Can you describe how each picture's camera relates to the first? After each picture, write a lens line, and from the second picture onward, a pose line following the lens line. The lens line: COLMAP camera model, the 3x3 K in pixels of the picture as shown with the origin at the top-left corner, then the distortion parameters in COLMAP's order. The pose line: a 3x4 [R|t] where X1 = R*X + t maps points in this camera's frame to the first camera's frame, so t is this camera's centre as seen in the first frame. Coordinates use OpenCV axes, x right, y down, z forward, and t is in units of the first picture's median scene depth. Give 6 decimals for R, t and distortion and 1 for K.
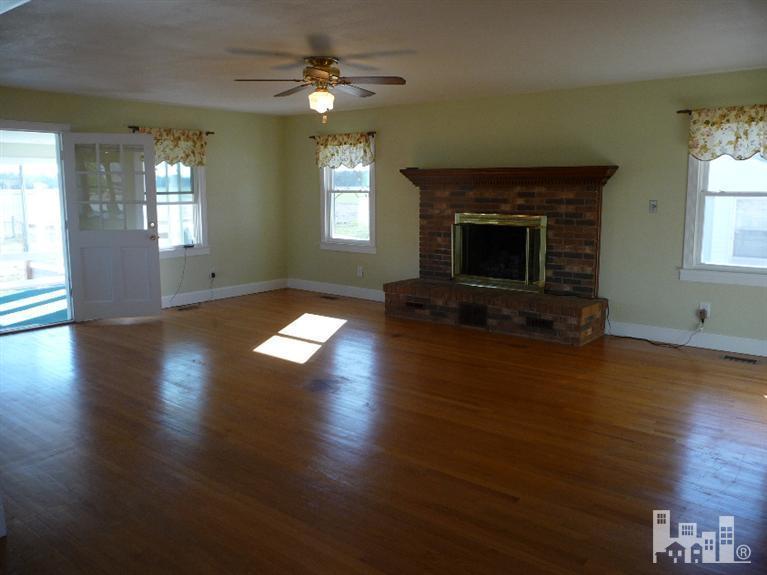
lens RADIAL K [[639.3, 0, 383.3], [0, 639.3, 274.2], [0, 0, 1]] dist [-0.019070, 0.003350]
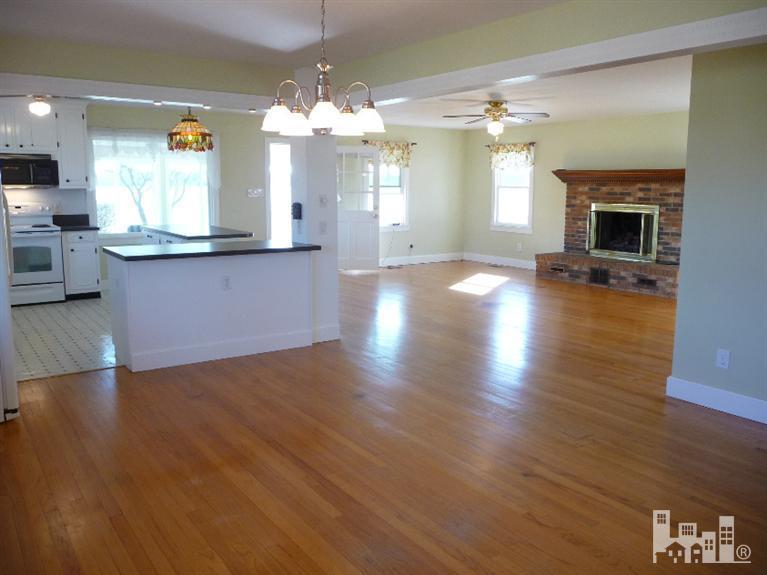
lens RADIAL K [[639.3, 0, 383.3], [0, 639.3, 274.2], [0, 0, 1]] dist [-0.019070, 0.003350]
pose [[0.965182, 0.044059, -0.257843, 0.041426], [-0.043544, 0.999022, 0.007710, 0.063472], [0.257931, 0.003786, 0.966156, -0.417300]]
